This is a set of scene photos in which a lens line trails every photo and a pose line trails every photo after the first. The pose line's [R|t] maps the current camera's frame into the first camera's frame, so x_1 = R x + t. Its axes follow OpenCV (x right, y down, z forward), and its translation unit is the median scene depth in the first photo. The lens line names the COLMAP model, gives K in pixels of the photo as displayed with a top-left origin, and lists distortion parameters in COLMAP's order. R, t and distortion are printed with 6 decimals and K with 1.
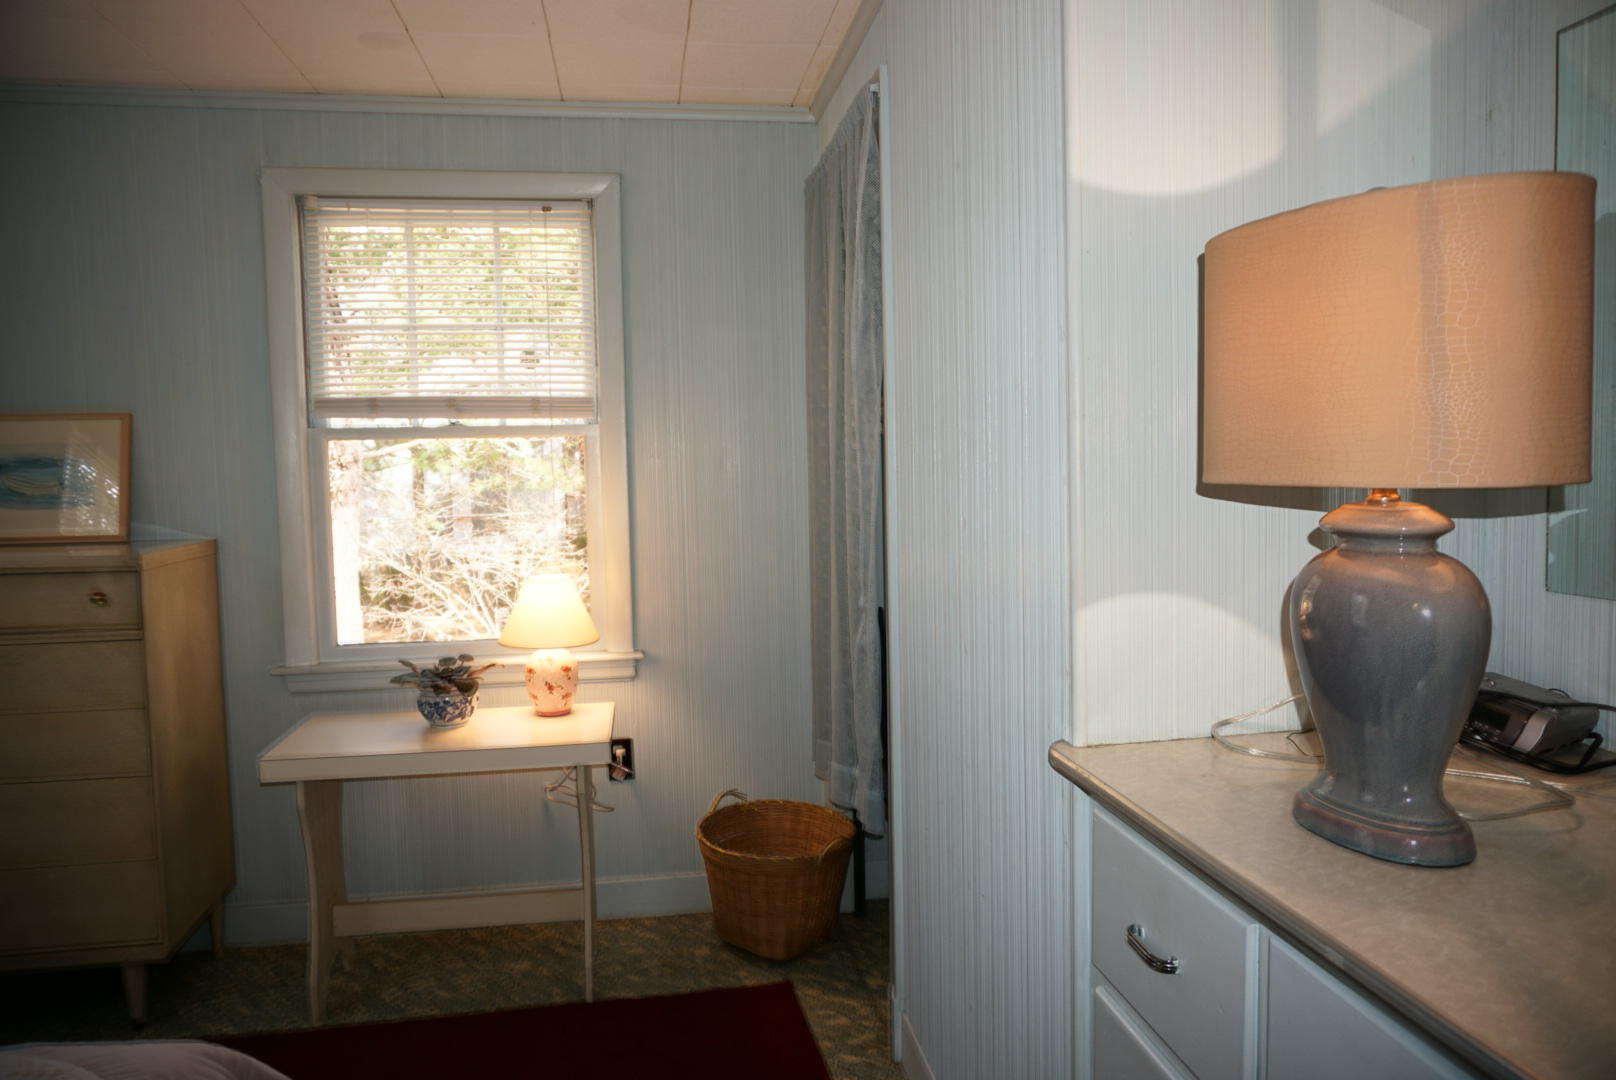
lens RADIAL K [[1082.1, 0, 808.0], [0, 1082.1, 540.0], [0, 0, 1]] dist [-0.057977, 0.039531]
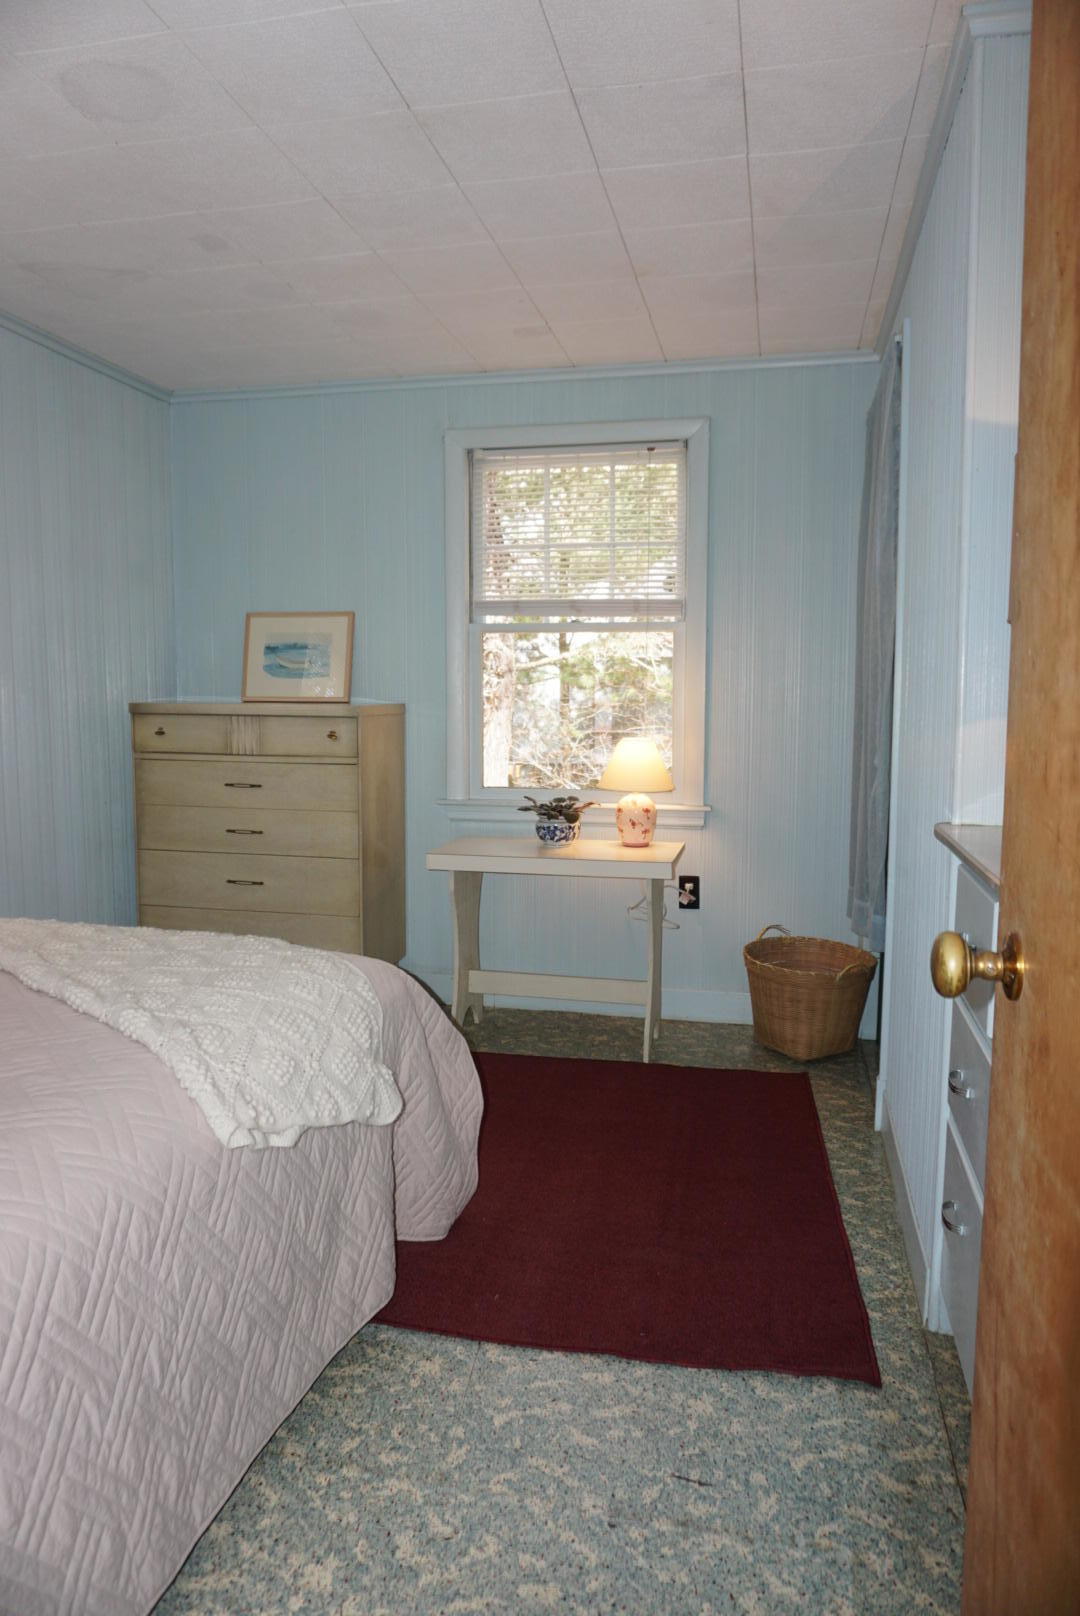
lens RADIAL K [[1083.2, 0, 540.0], [0, 1083.2, 808.0], [0, 0, 1]] dist [-0.050938, 0.029603]
pose [[0.929998, 0.058331, -0.362907, 0.122478], [-0.045600, 0.998010, 0.043558, 0.064368], [0.364726, -0.023960, 0.930807, -0.240407]]
